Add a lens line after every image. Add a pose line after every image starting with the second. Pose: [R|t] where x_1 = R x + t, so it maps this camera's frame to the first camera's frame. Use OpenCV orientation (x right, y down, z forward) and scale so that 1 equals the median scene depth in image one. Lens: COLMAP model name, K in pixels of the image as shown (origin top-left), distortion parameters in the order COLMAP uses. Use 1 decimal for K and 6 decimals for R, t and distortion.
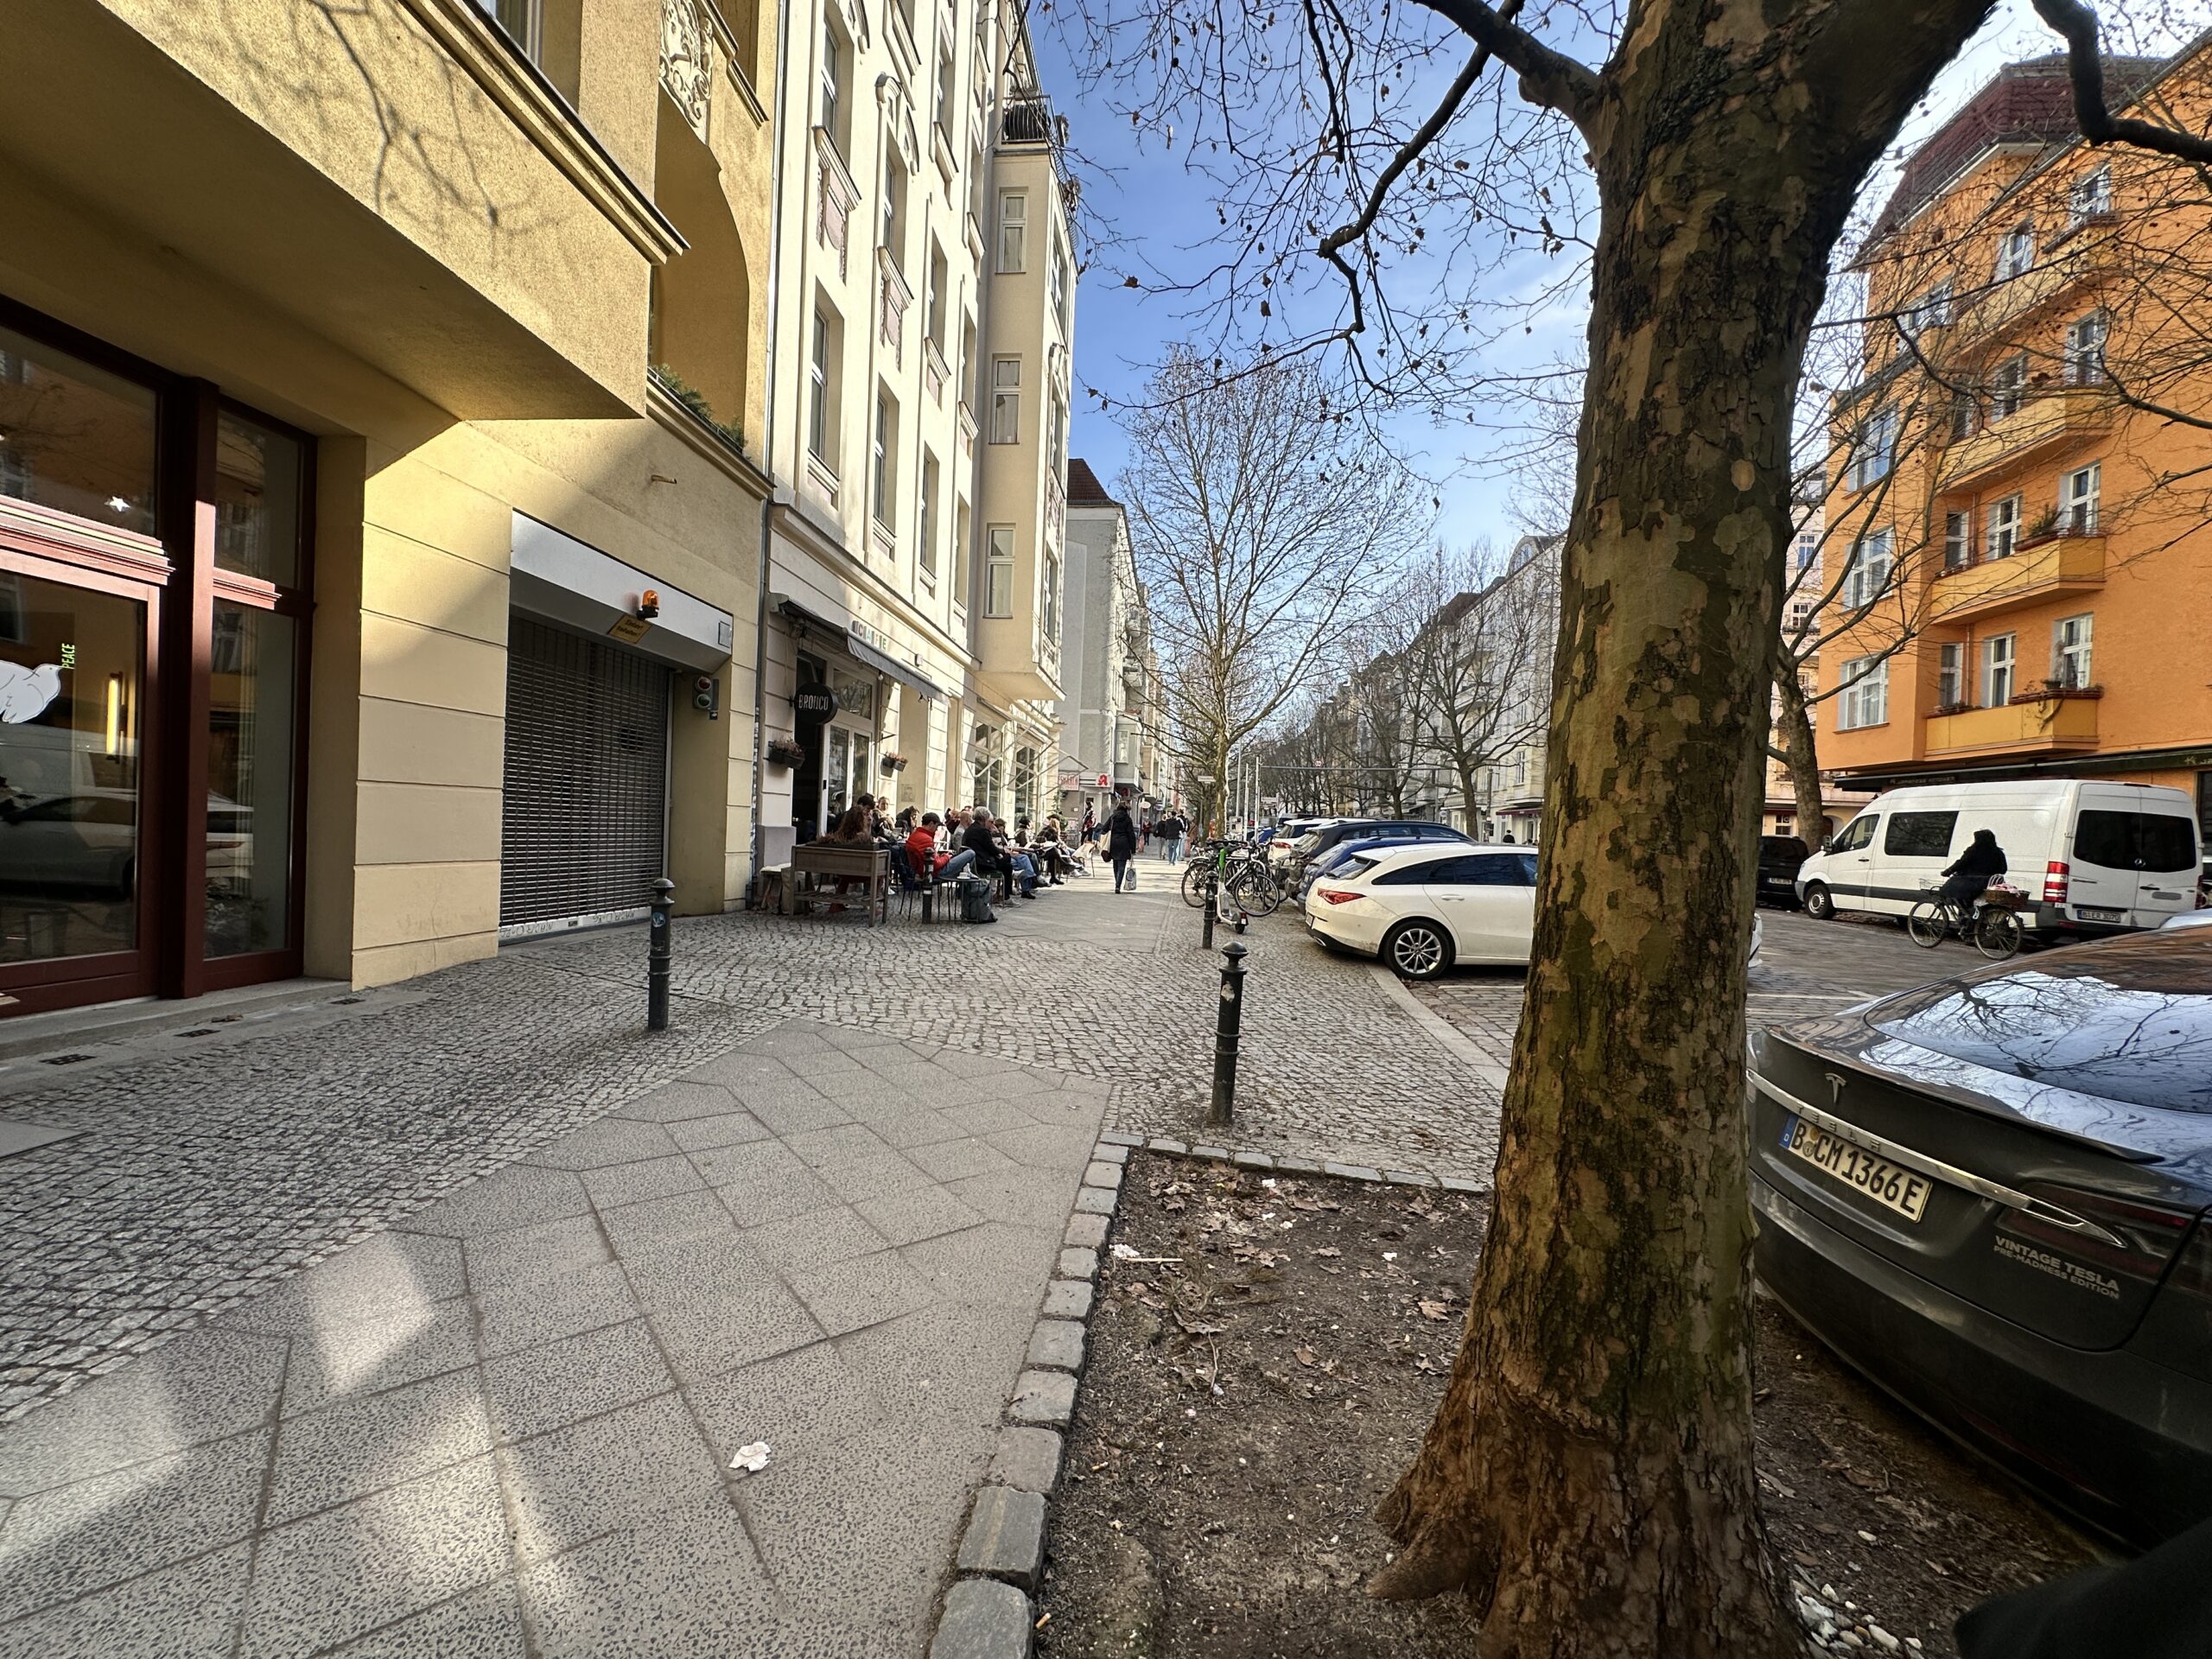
lens RADIAL K [[892.2, 0, 1110.3], [0, 892.2, 829.7], [0, 0, 1]] dist [0.003397, 0.000334]
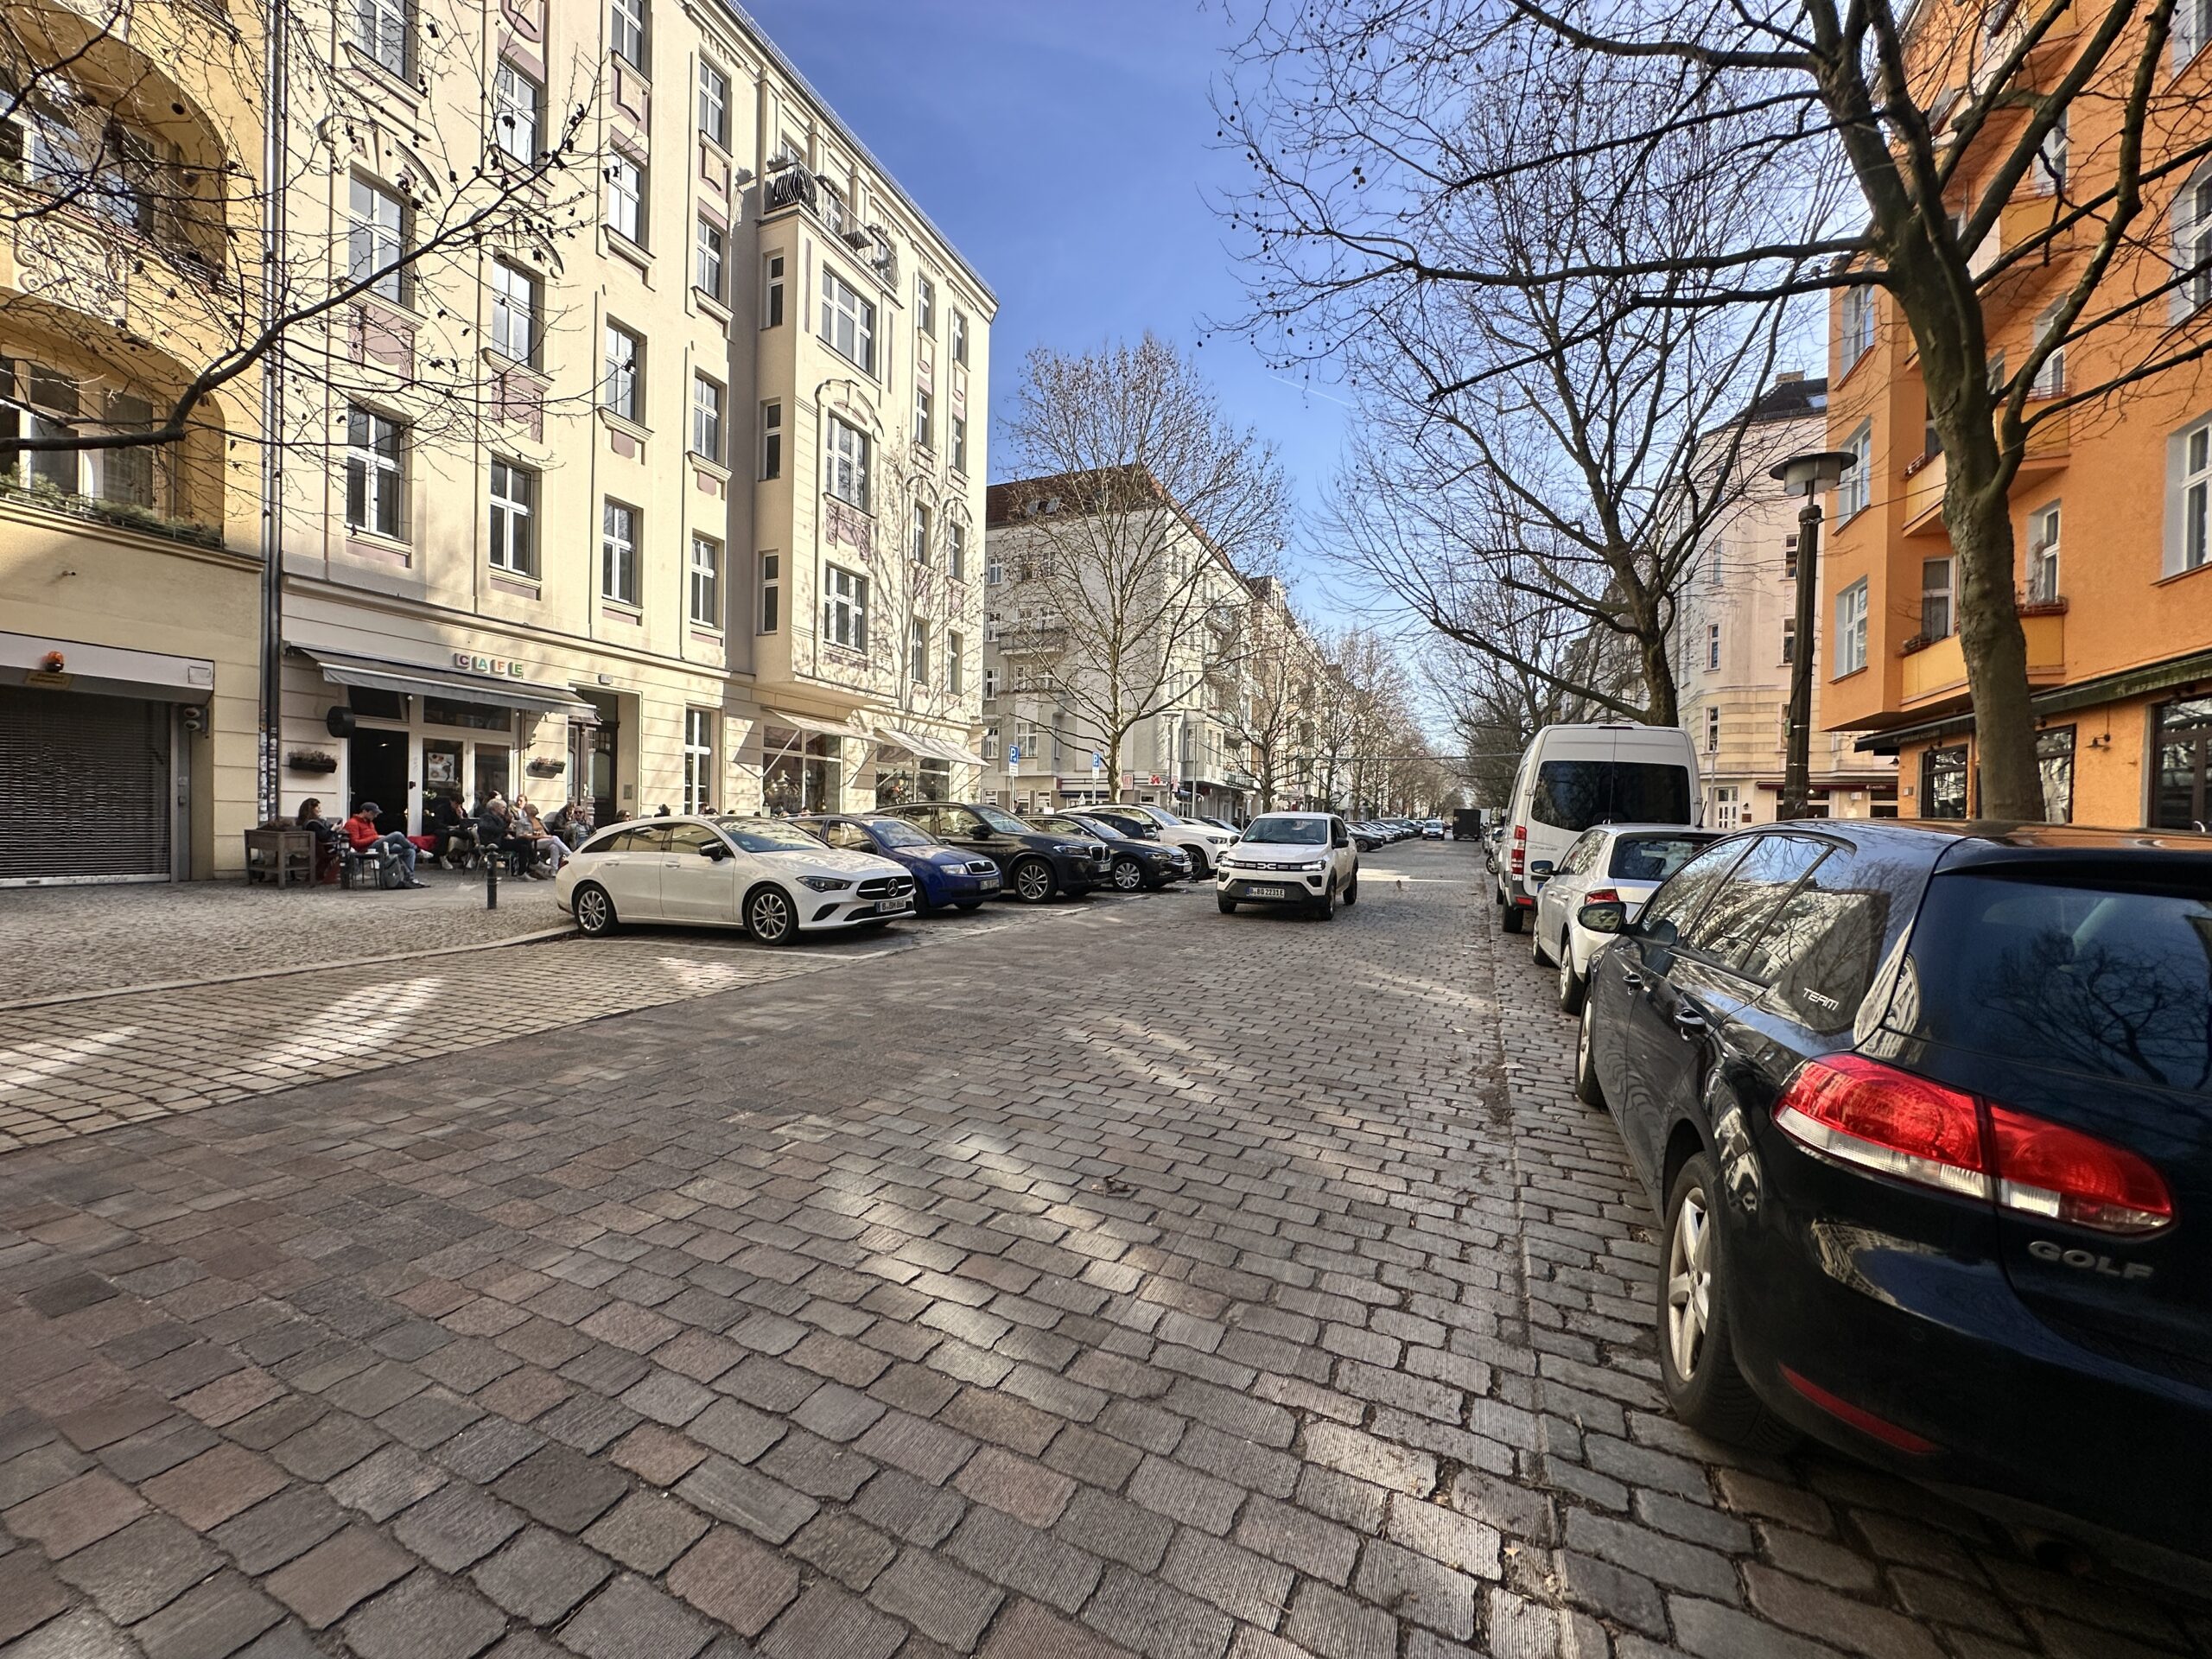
lens RADIAL K [[892.2, 0, 1106.9], [0, 892.2, 835.2], [0, 0, 1]] dist [0.003397, 0.000334]
pose [[0.951387, -0.018261, -0.307457, 0.959758], [0.018355, 0.999828, -0.002586, 0.040116], [0.307451, -0.003183, 0.951558, 0.084362]]
